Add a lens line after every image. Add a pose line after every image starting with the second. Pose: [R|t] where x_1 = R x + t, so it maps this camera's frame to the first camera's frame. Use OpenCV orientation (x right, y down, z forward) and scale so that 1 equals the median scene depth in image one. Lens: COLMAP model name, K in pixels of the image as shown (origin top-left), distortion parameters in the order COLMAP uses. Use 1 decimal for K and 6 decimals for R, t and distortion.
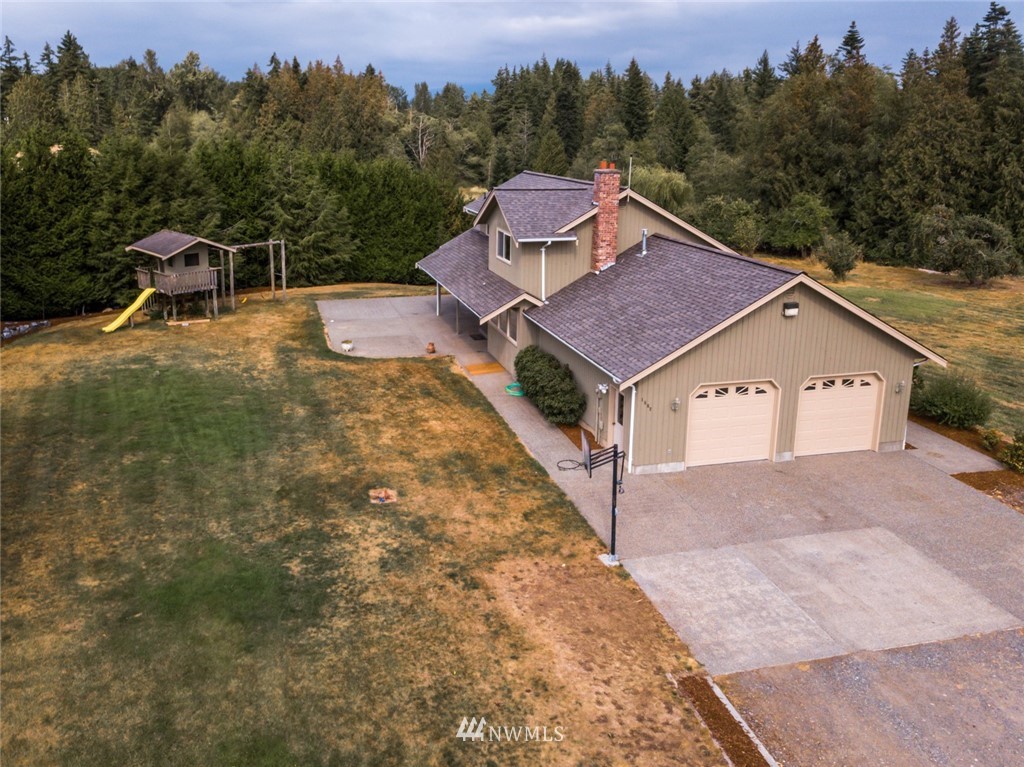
lens RADIAL K [[814.3, 0, 460.6], [0, 814.3, 307.5], [0, 0, 1]] dist [-0.004852, 0.003495]
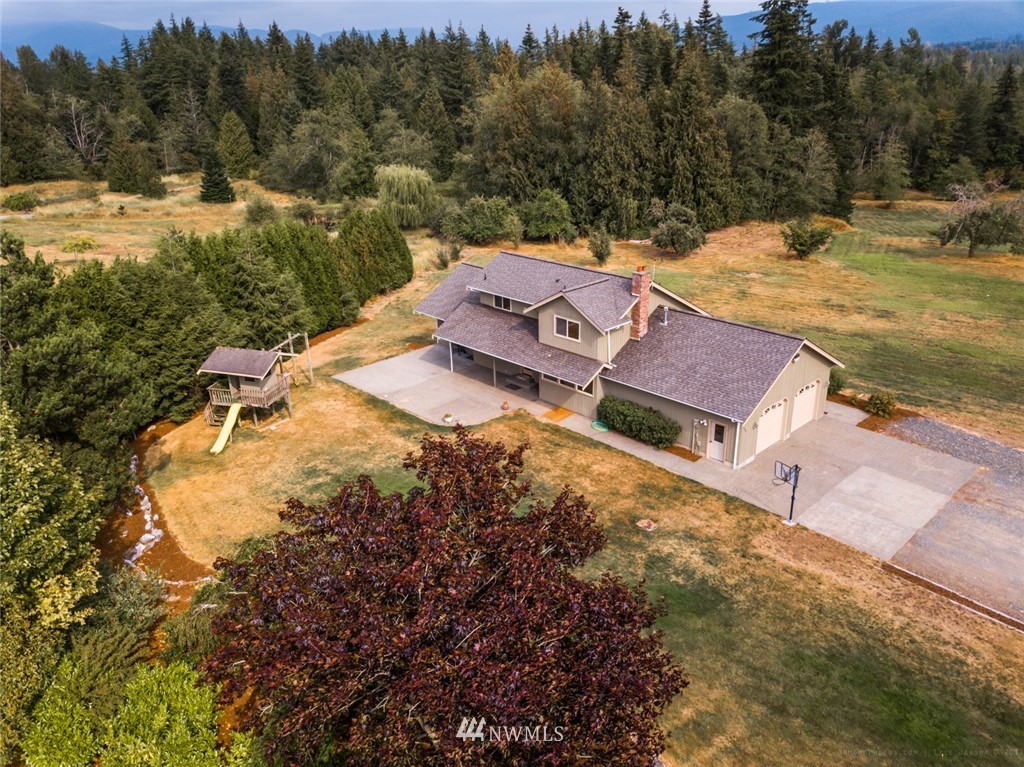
lens RADIAL K [[778.8, 0, 512.0], [0, 778.8, 383.5], [0, 0, 1]] dist [0.004380, -0.004014]
pose [[0.862359, -0.210224, 0.460590, -0.657774], [0.131835, 0.971577, 0.196615, -0.256472], [-0.488832, -0.108831, 0.865563, -0.123292]]
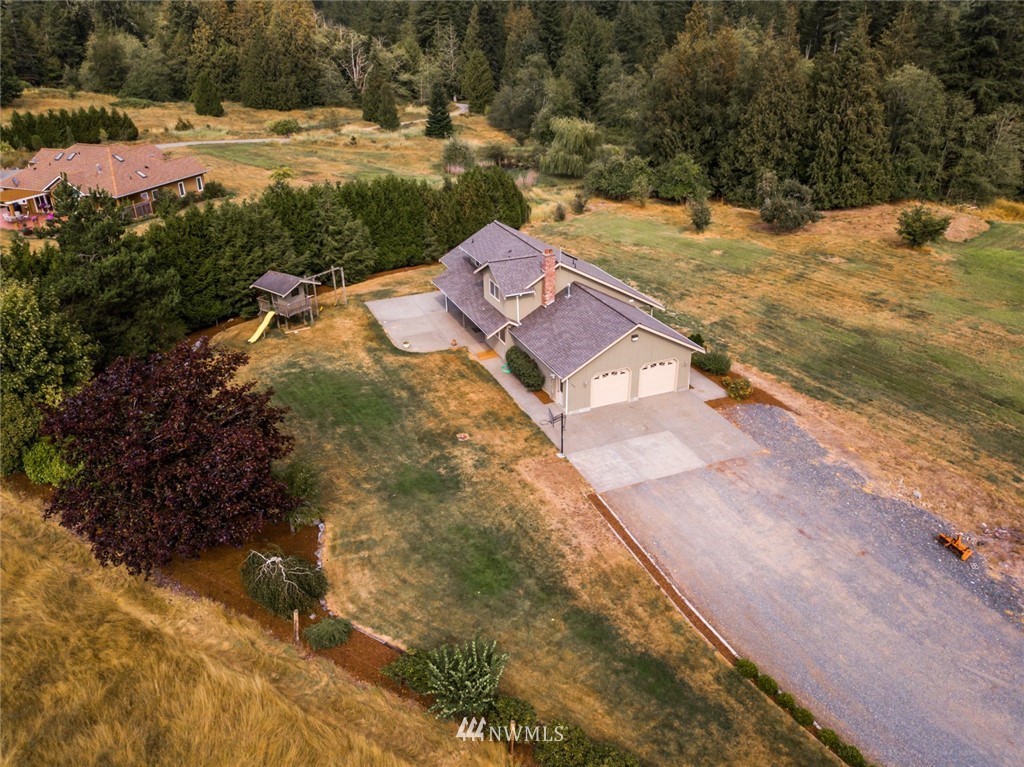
lens RADIAL K [[778.8, 0, 512.0], [0, 778.8, 383.5], [0, 0, 1]] dist [0.004380, -0.004014]
pose [[0.986497, -0.087635, 0.138361, -0.165934], [0.050820, 0.966893, 0.250070, -0.304705], [-0.155696, -0.239662, 0.958291, -0.729969]]
